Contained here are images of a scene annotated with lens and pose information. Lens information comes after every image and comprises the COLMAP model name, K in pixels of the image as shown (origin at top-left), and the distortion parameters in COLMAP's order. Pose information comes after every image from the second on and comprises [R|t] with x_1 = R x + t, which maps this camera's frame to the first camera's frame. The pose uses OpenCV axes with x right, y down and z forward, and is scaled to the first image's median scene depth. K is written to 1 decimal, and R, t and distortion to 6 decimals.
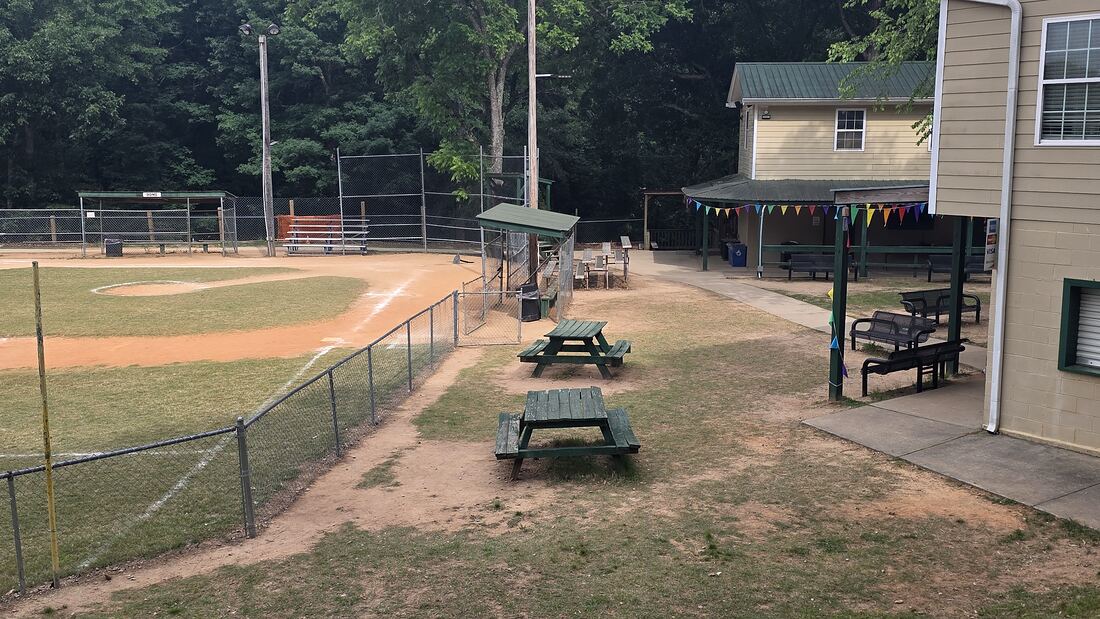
lens RADIAL K [[1122.4, 0, 550.0], [0, 1122.4, 309.5], [0, 0, 1]] dist [0.121003, -0.179705]
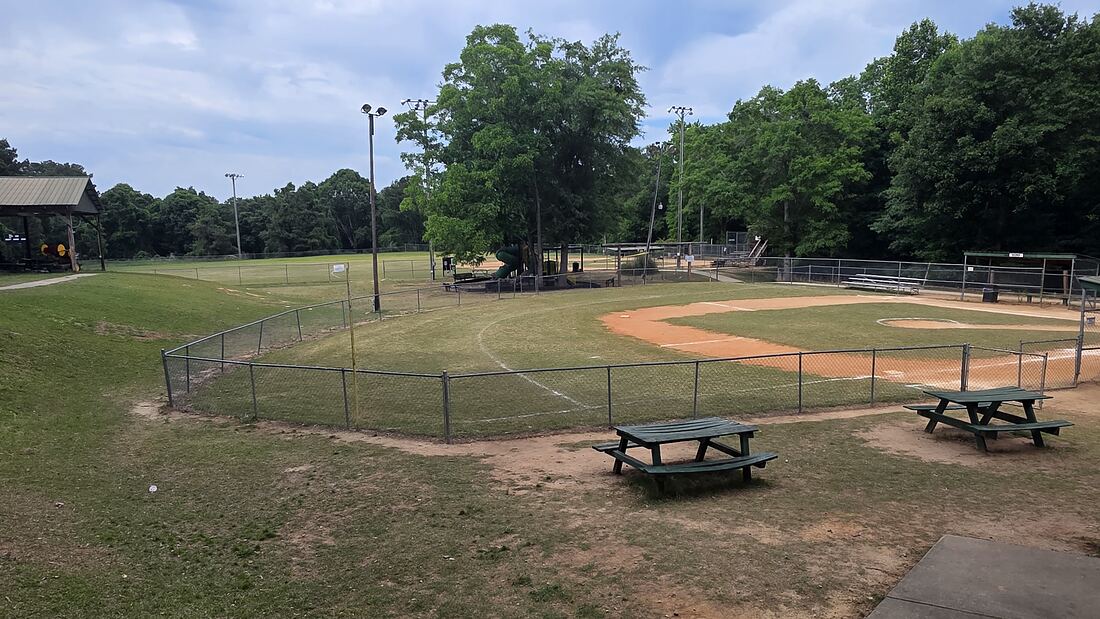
lens RADIAL K [[754.7, 0, 550.9], [0, 754.7, 346.5], [0, 0, 1]] dist [0.003019, -0.000288]
pose [[0.372121, 0.139401, -0.917657, 0.325587], [-0.122558, 0.987381, 0.100294, -0.029339], [0.920058, 0.075144, 0.384509, 0.284973]]
